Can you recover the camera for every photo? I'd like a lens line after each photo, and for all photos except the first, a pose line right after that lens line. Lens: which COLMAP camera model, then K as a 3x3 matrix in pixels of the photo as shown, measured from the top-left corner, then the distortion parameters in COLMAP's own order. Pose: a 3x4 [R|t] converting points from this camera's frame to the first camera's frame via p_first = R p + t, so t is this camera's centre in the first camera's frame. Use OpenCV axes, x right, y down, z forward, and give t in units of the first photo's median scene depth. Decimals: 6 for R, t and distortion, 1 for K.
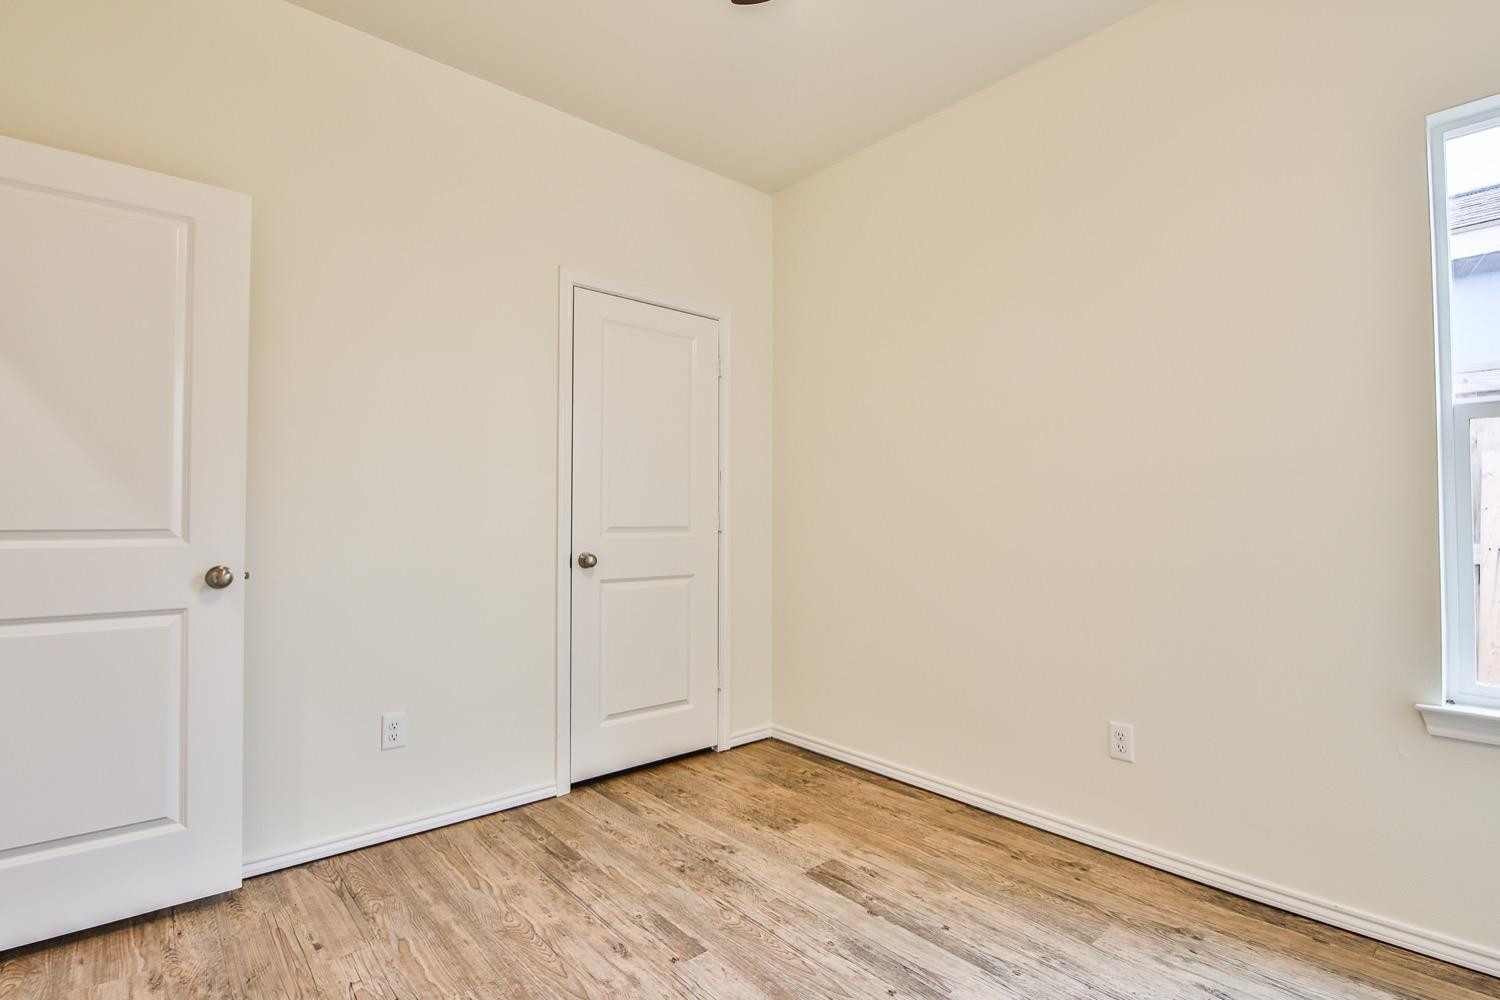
lens RADIAL K [[704.9, 0, 748.4], [0, 704.9, 508.2], [0, 0, 1]] dist [-0.010498, -0.004875]
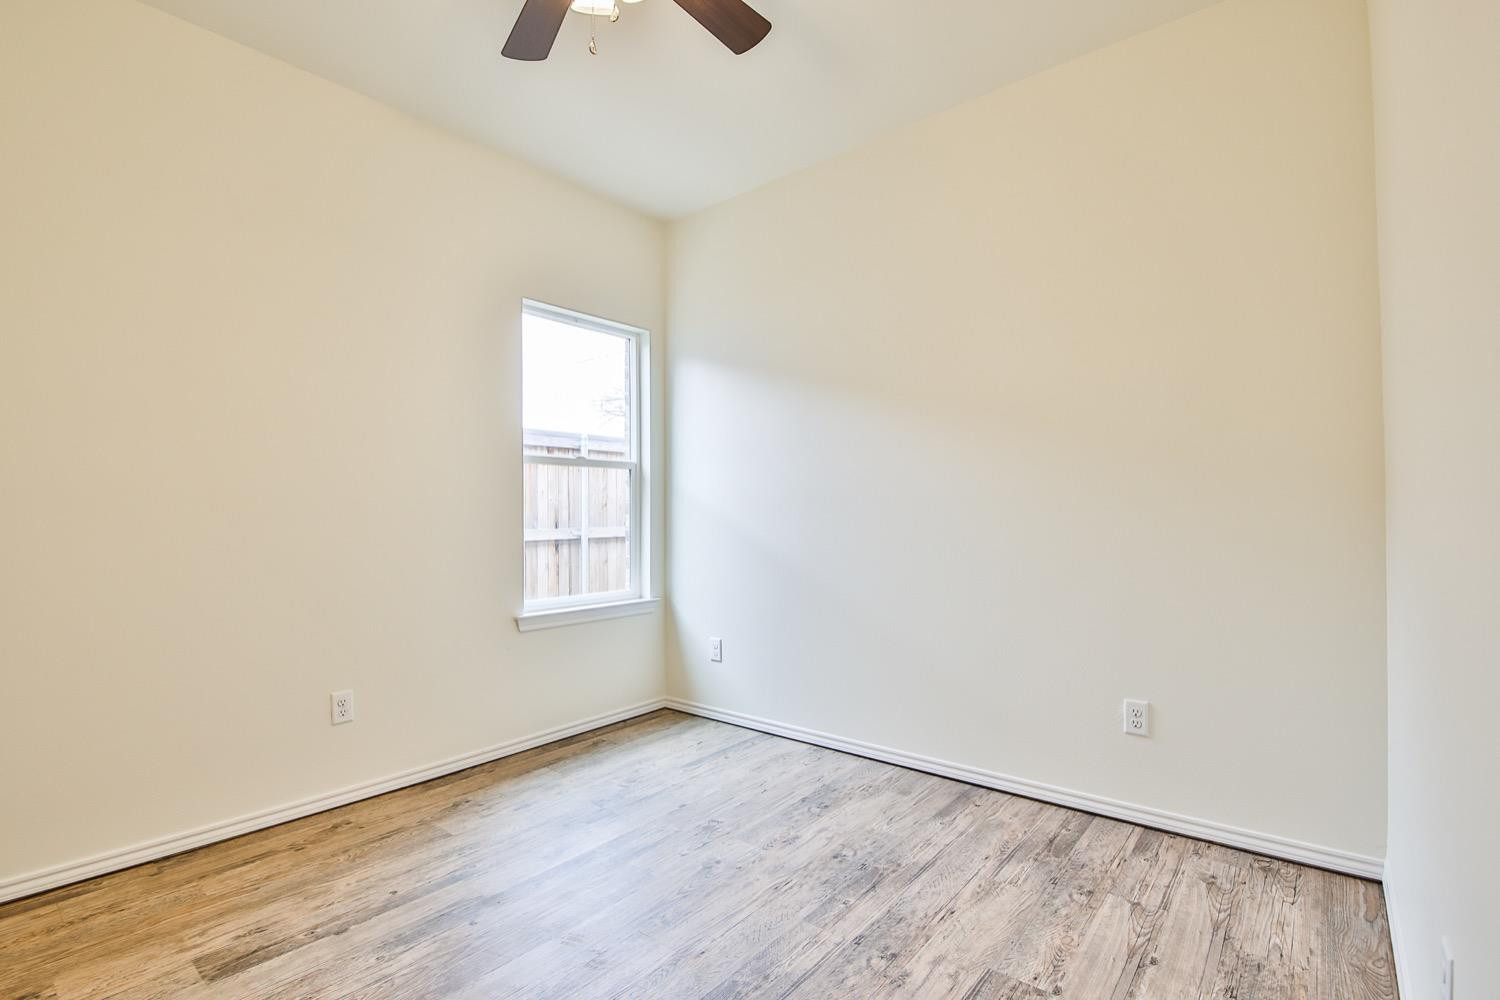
lens RADIAL K [[704.9, 0, 749.1], [0, 704.9, 500.0], [0, 0, 1]] dist [-0.010498, -0.004875]
pose [[-0.170283, 0.020962, 0.985172, -0.724544], [-0.014506, 0.999612, -0.023777, 0.006856], [-0.985288, -0.018340, -0.169913, 0.529769]]
